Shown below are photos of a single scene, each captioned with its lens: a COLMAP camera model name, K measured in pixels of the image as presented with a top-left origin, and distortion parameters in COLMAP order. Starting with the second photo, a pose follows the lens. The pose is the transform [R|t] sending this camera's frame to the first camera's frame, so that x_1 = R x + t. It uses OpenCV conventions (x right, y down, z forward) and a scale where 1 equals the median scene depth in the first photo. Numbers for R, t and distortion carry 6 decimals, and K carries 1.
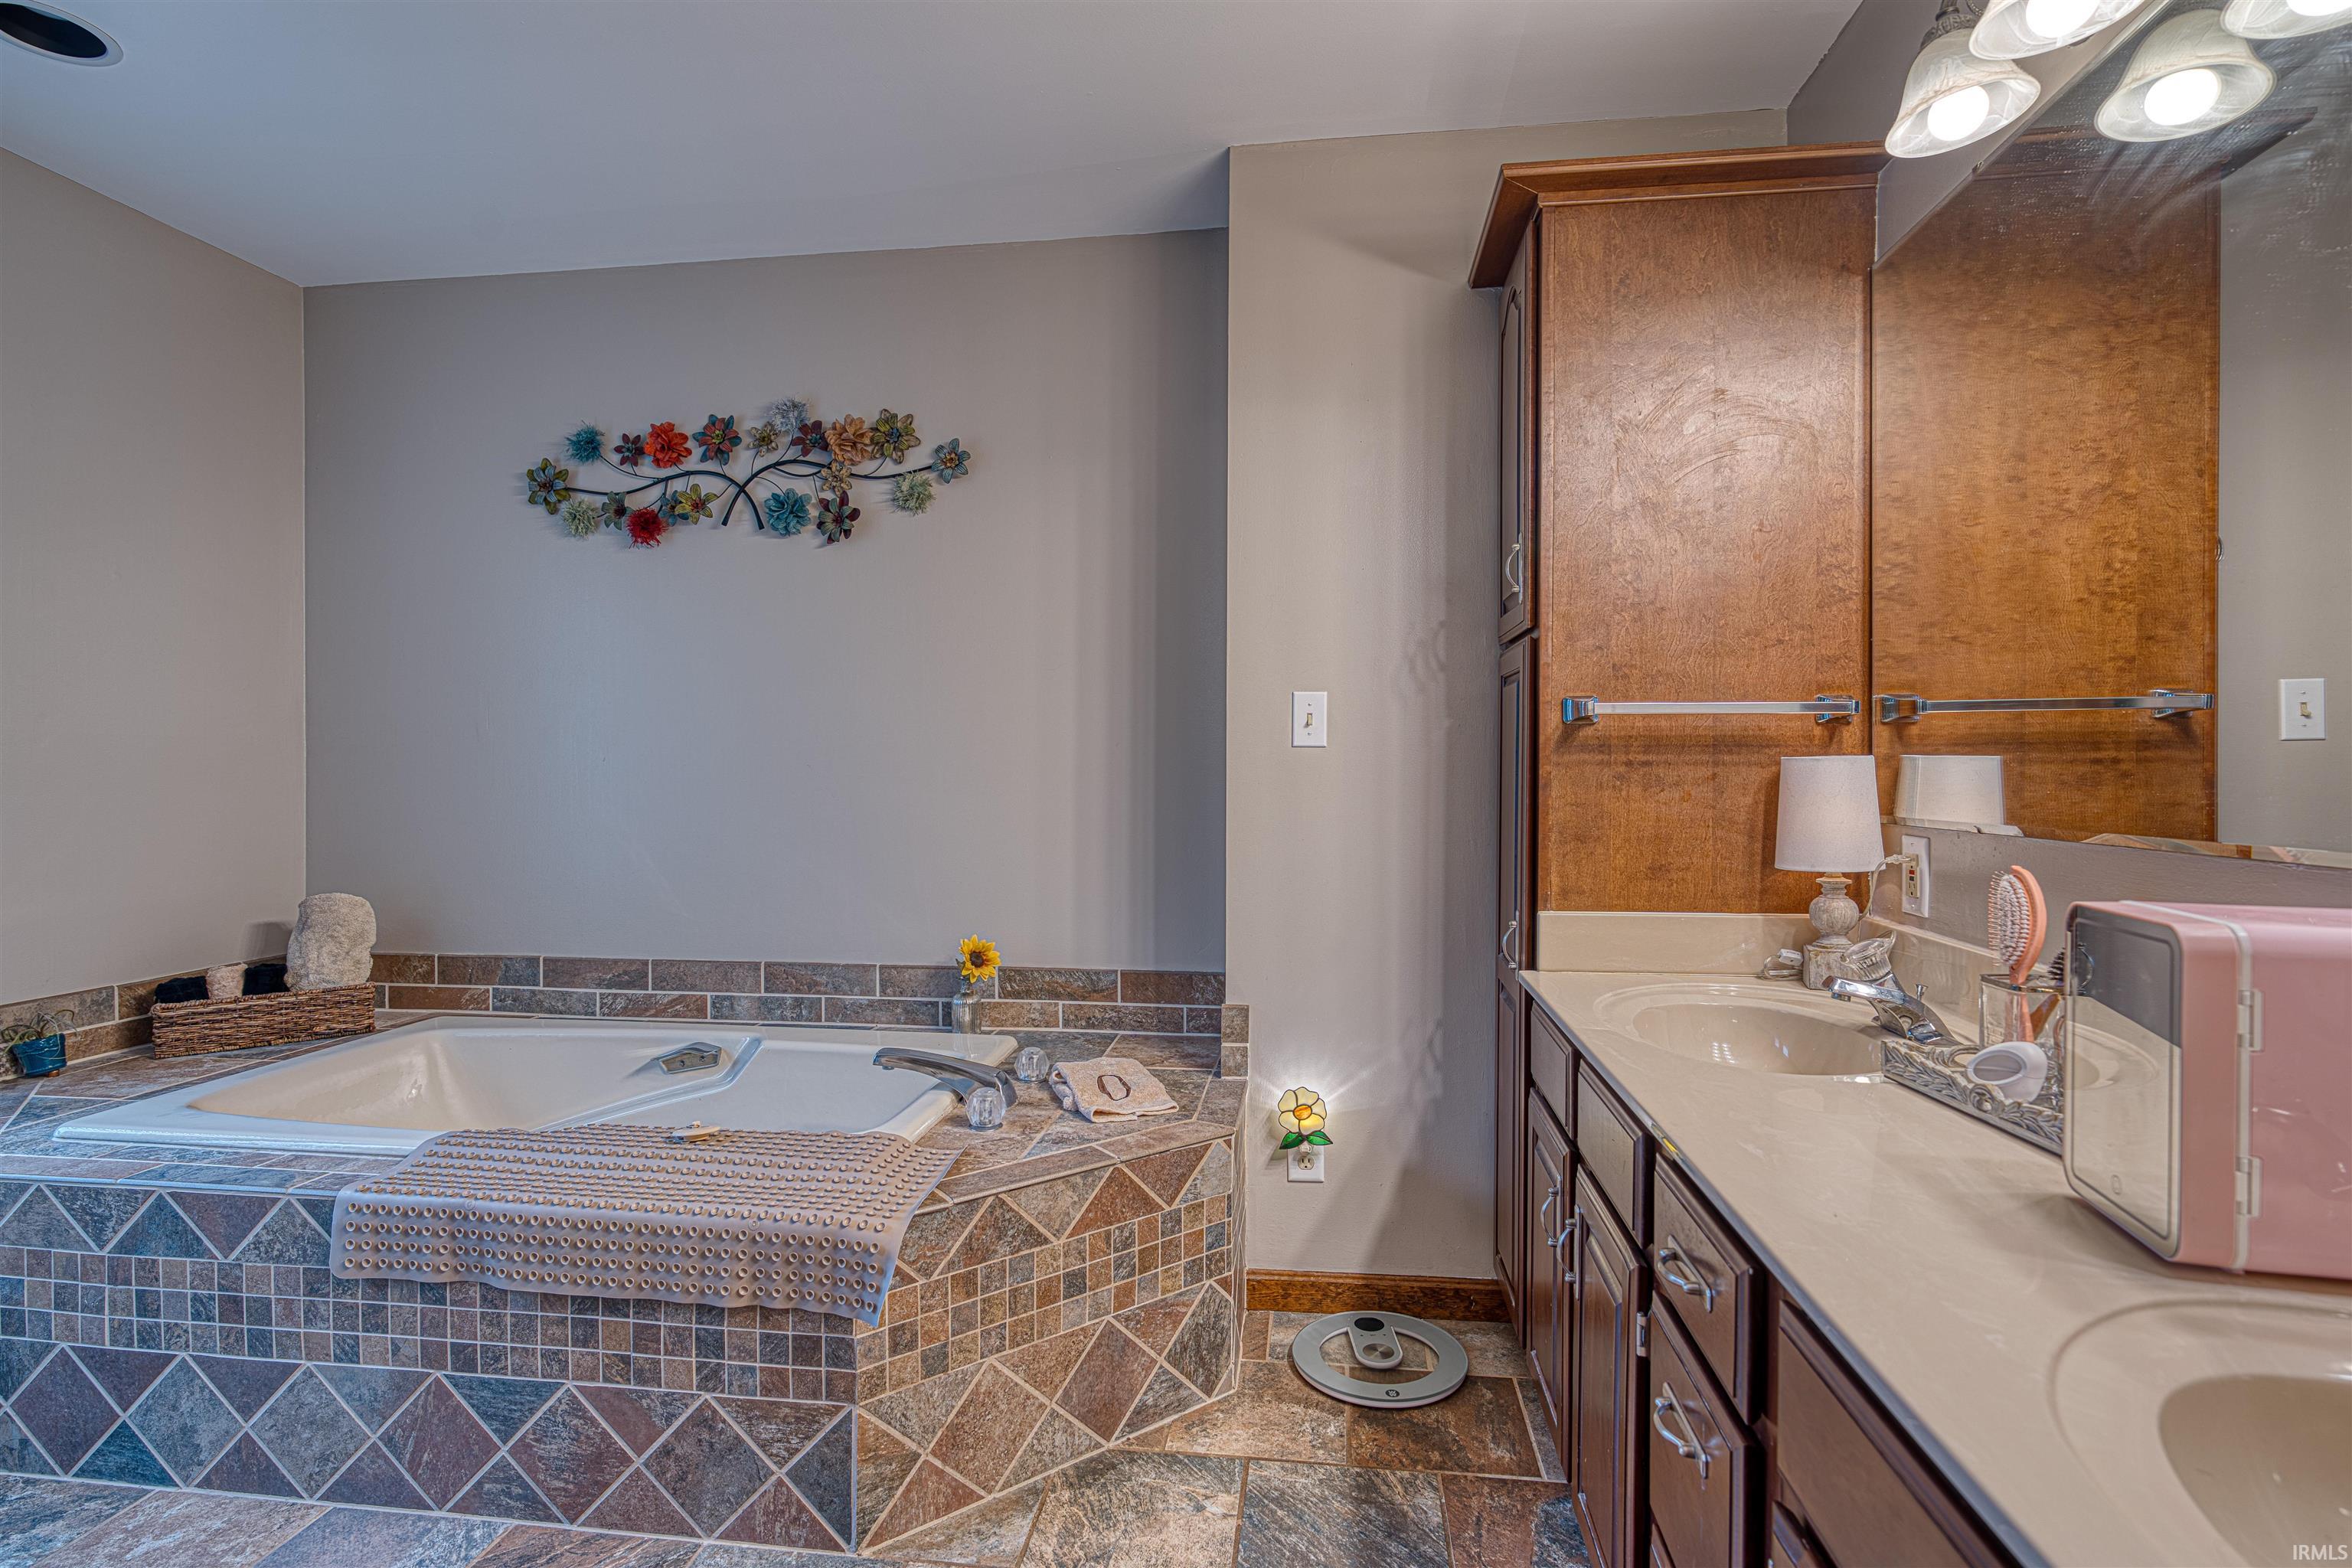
lens RADIAL K [[1148.6, 0, 1174.9], [0, 1148.6, 779.1], [0, 0, 1]] dist [-0.004521, 0.001582]
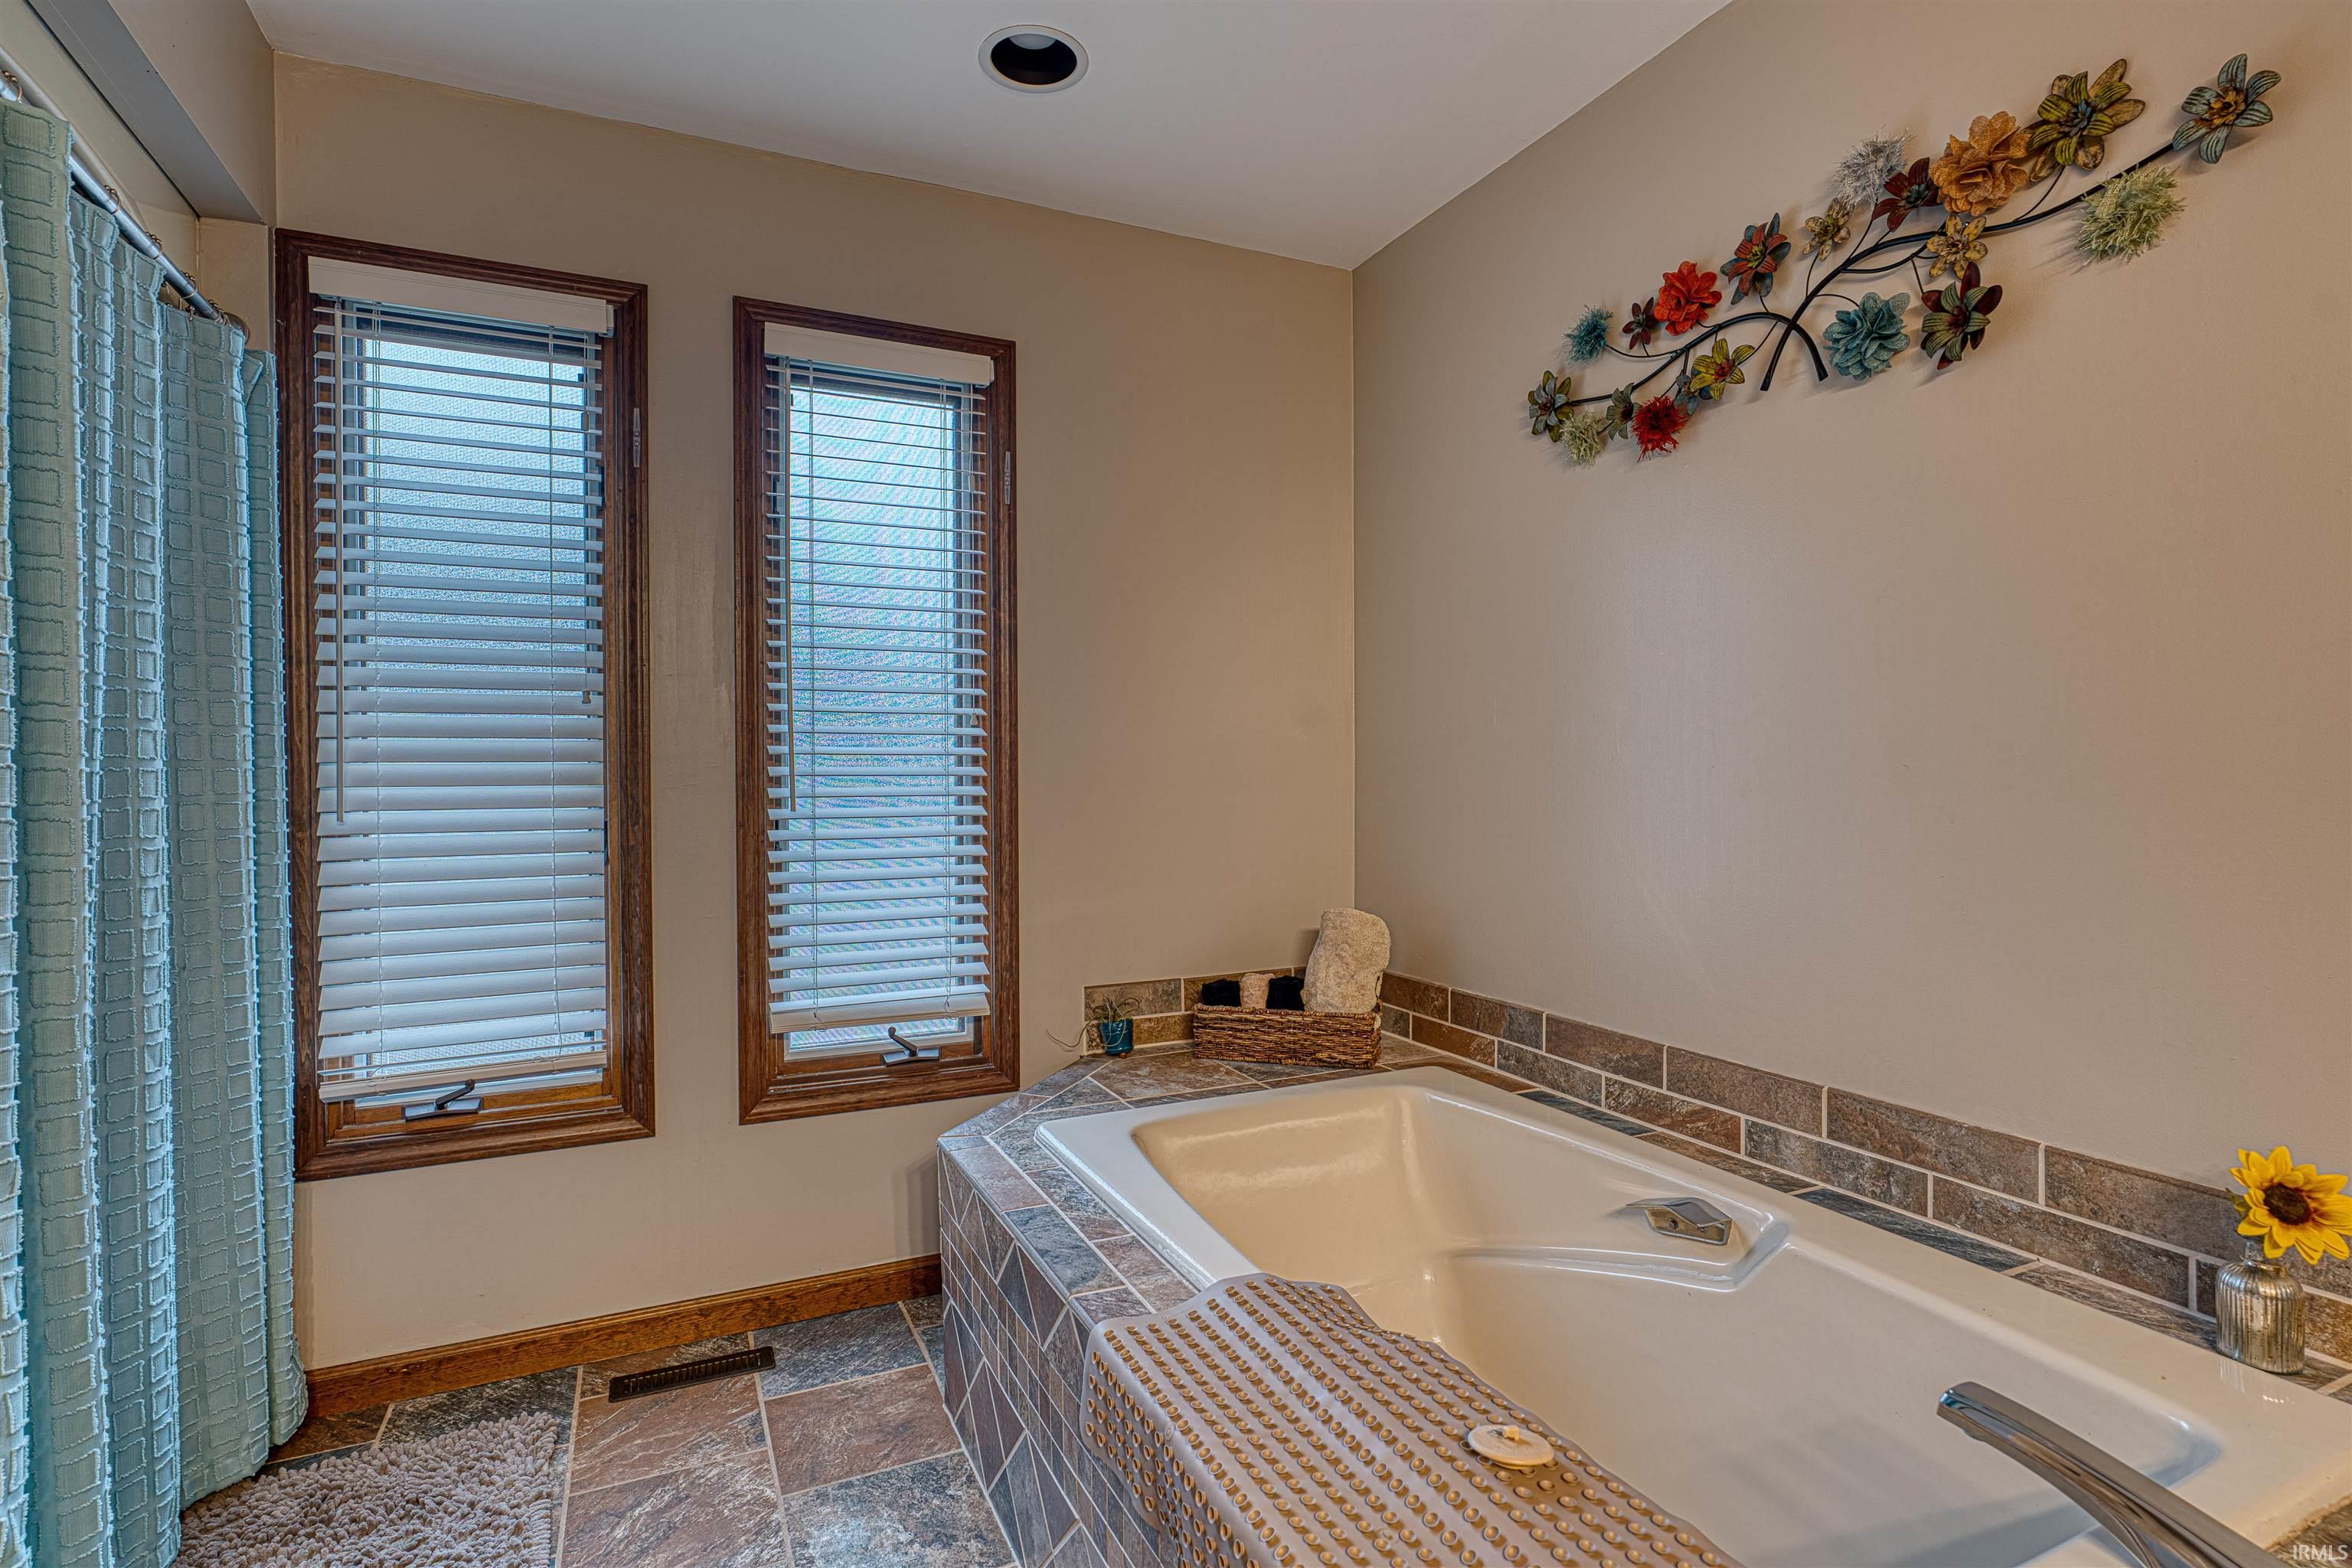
lens RADIAL K [[1148.6, 0, 1174.9], [0, 1148.6, 779.1], [0, 0, 1]] dist [-0.004521, 0.001582]
pose [[0.534339, 0.002432, -0.845267, -0.028050], [-0.000405, 0.999996, 0.002622, -0.006328], [0.845270, -0.001059, 0.534338, 0.381754]]
